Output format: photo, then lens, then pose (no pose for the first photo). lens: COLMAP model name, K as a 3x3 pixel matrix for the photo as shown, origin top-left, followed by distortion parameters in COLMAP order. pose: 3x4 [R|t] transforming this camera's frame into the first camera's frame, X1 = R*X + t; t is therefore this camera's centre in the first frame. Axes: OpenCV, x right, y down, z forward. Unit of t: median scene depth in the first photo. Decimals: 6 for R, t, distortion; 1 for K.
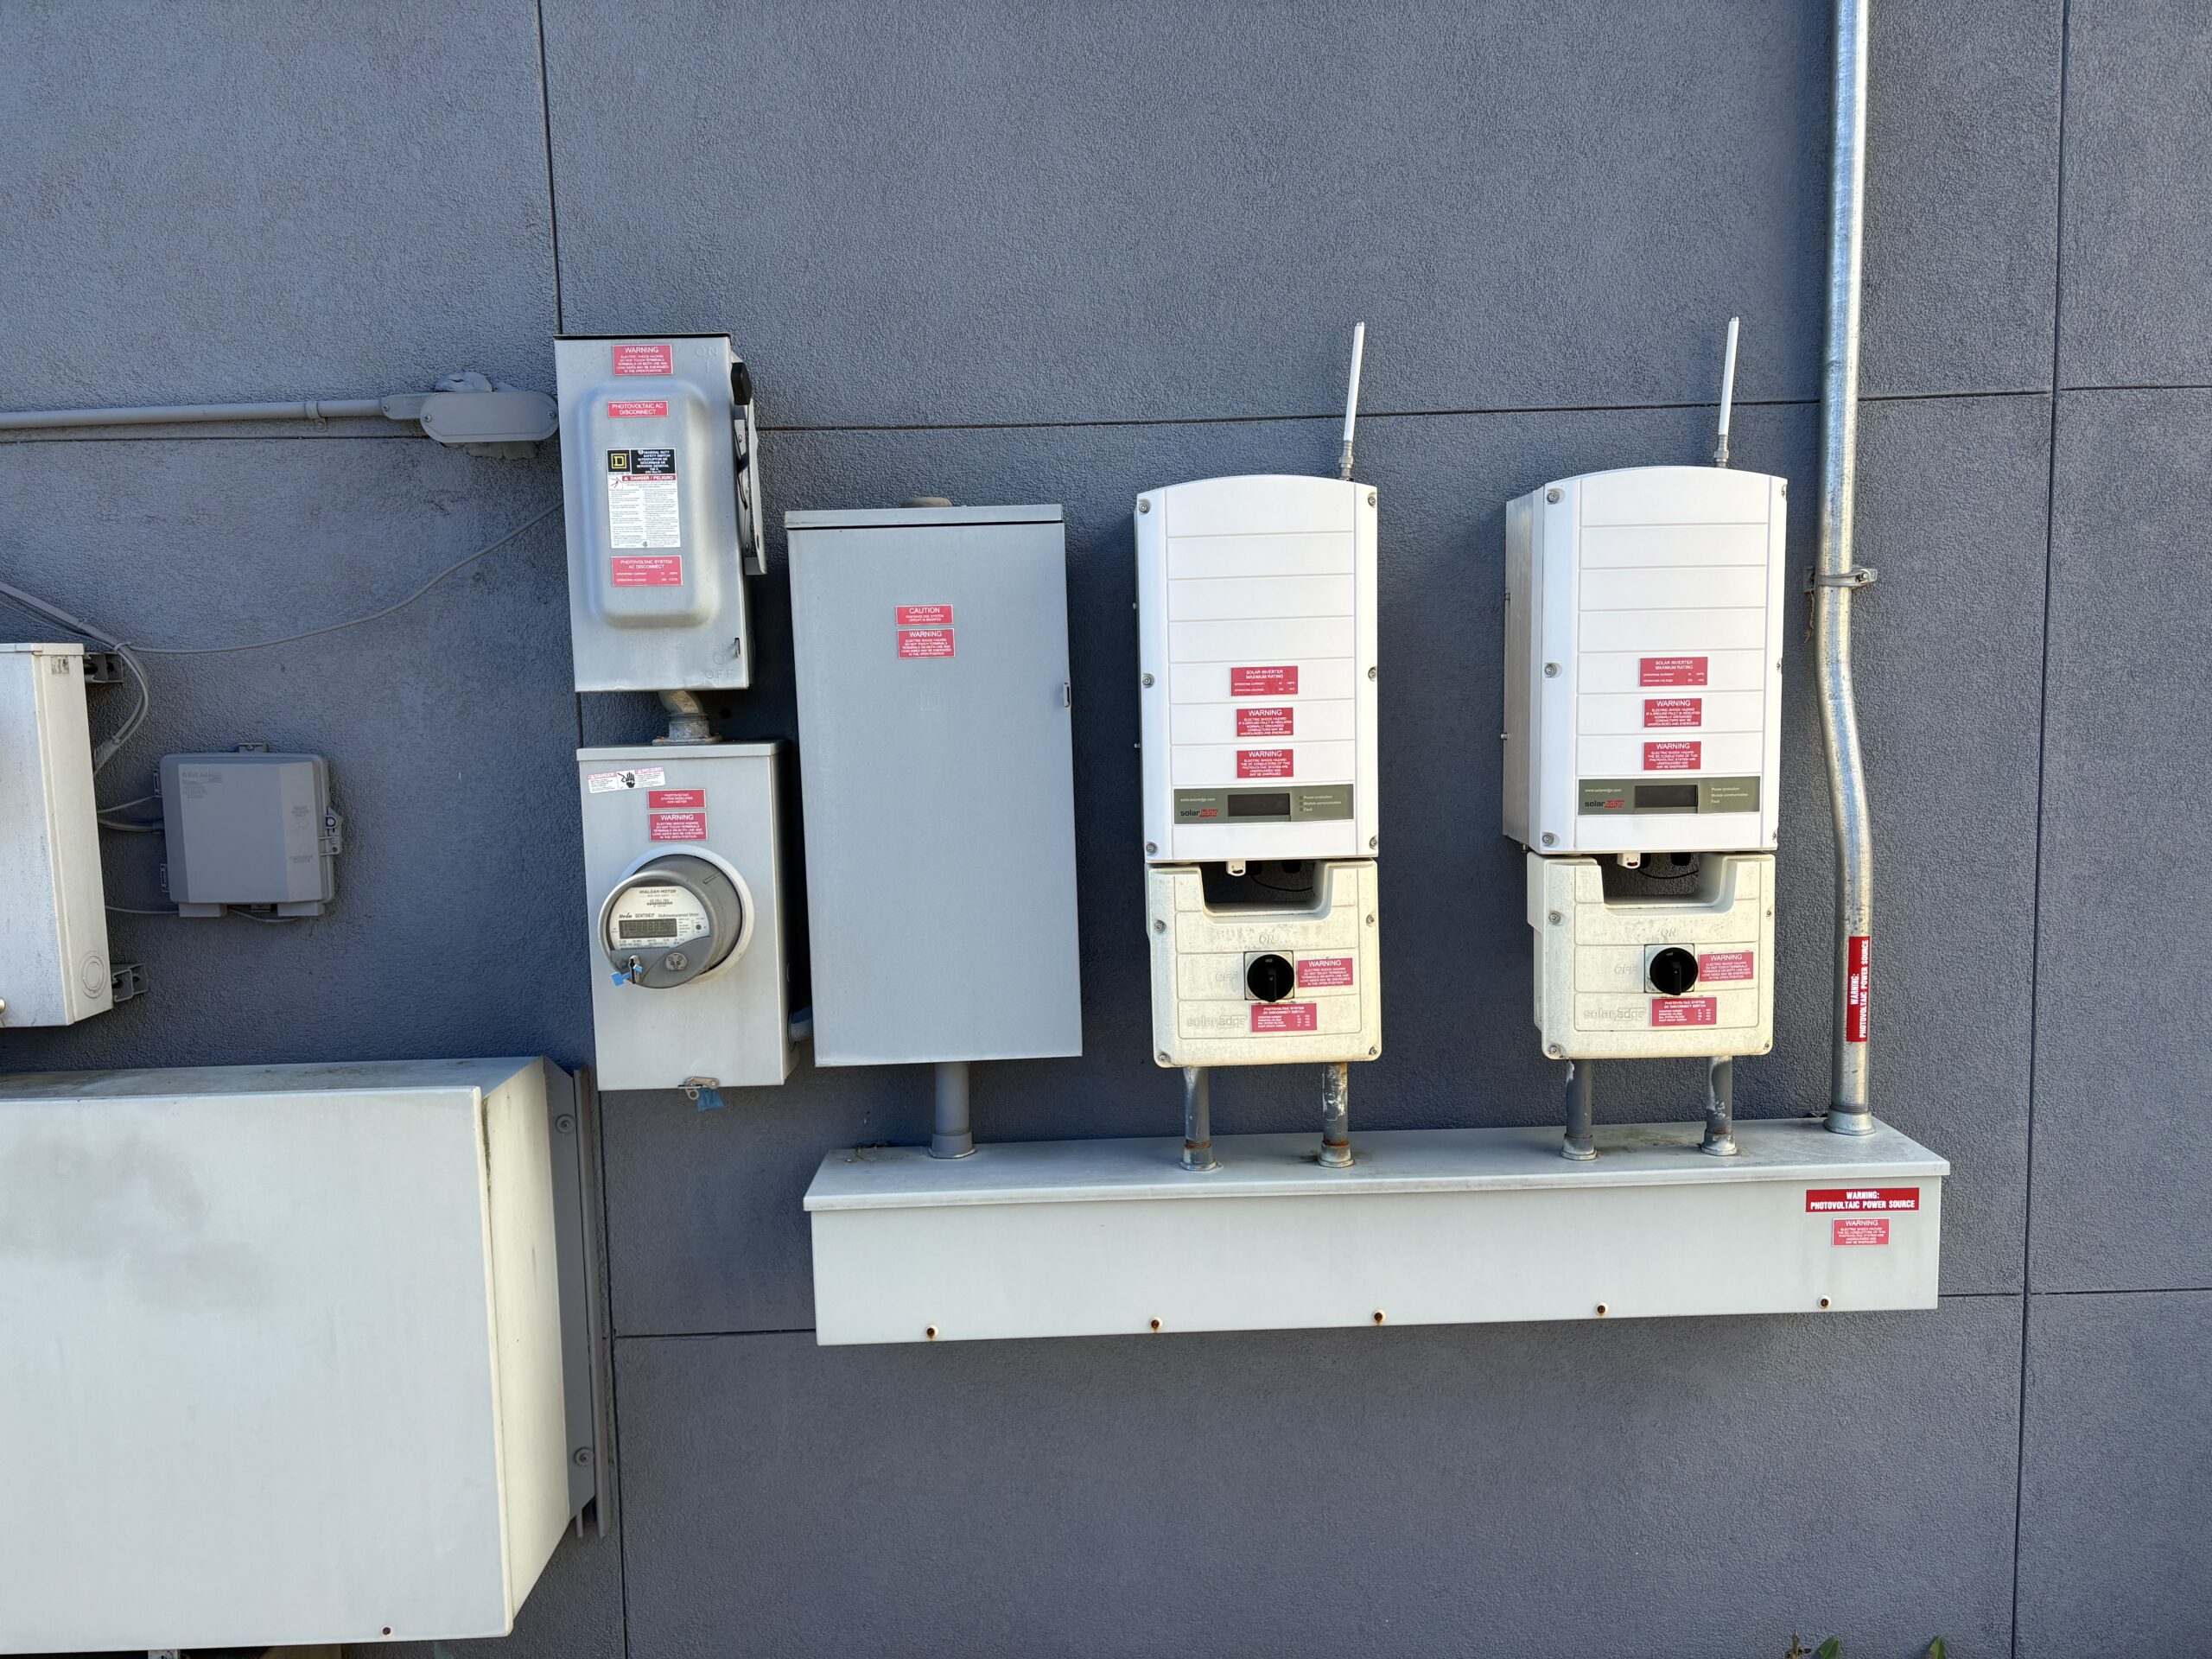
lens RADIAL K [[1653.6, 0, 1106.0], [0, 1653.6, 829.5], [0, 0, 1]] dist [0.028966, -0.001605]
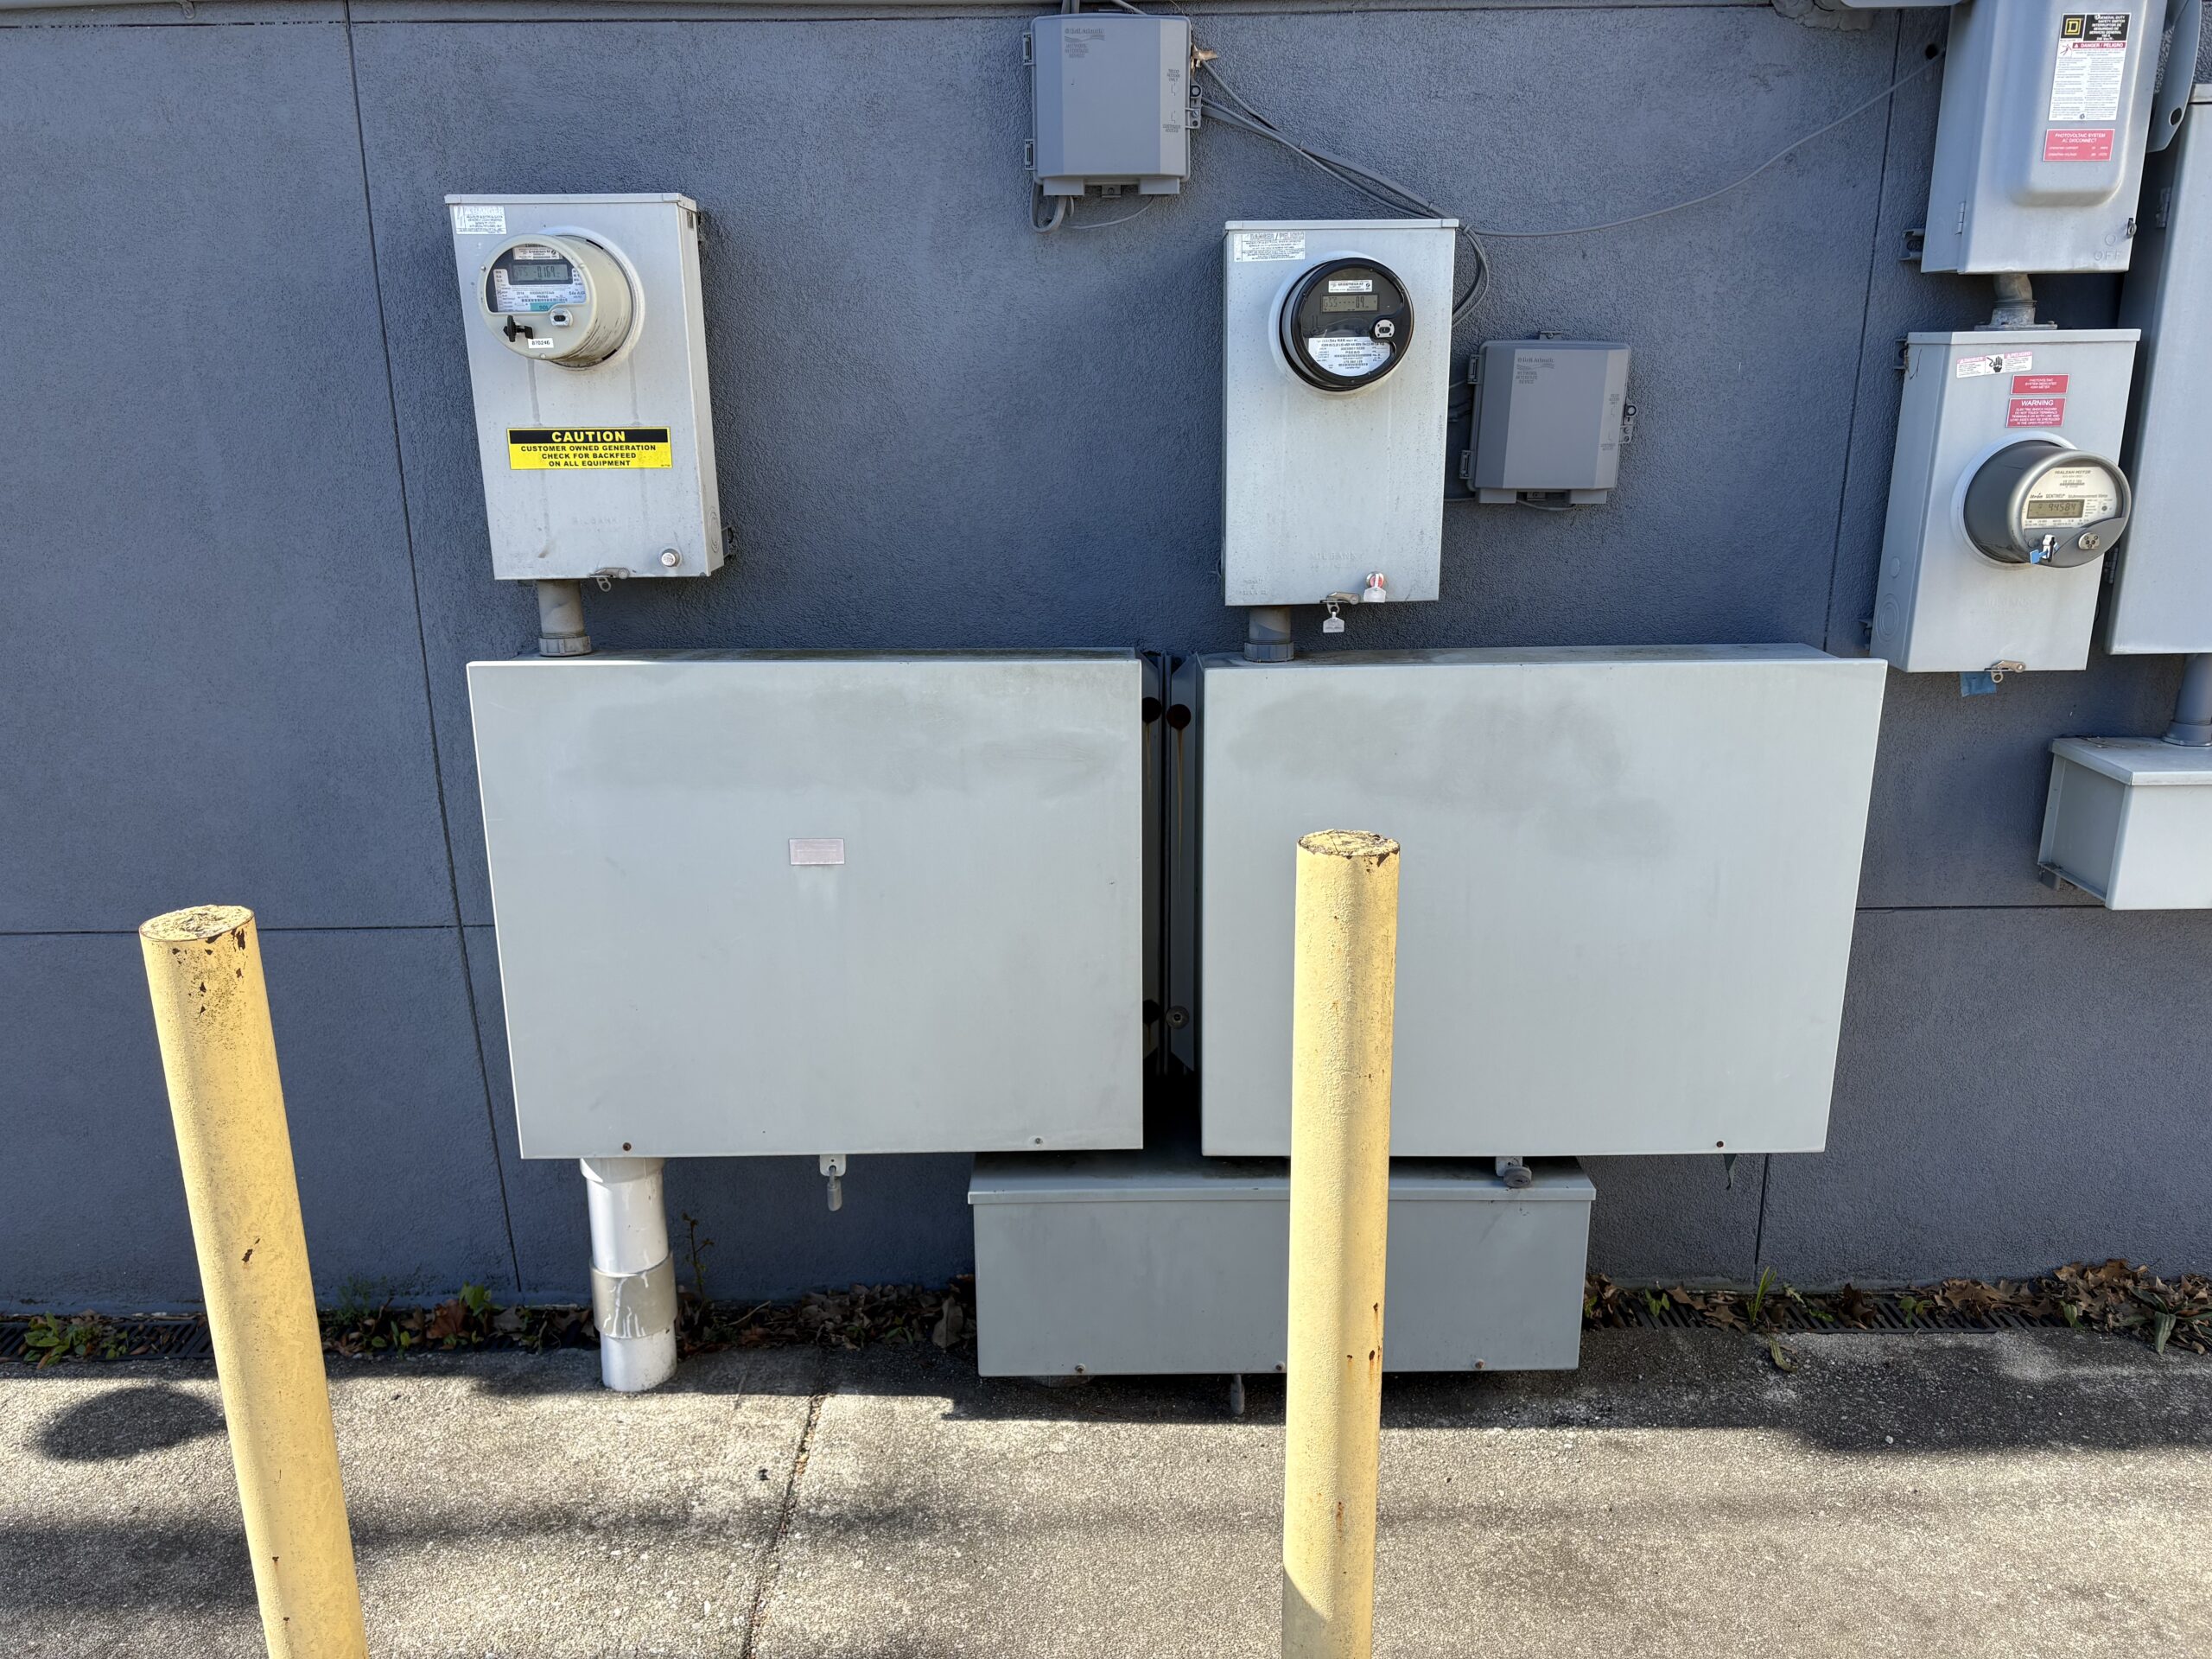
lens RADIAL K [[1657.9, 0, 1106.0], [0, 1657.9, 829.5], [0, 0, 1]] dist [0.090364, -0.093951]
pose [[0.999872, 0.015219, -0.004836, -0.823757], [-0.014122, 0.984075, 0.177191, 0.074575], [0.007455, -0.177100, 0.984165, -0.076201]]
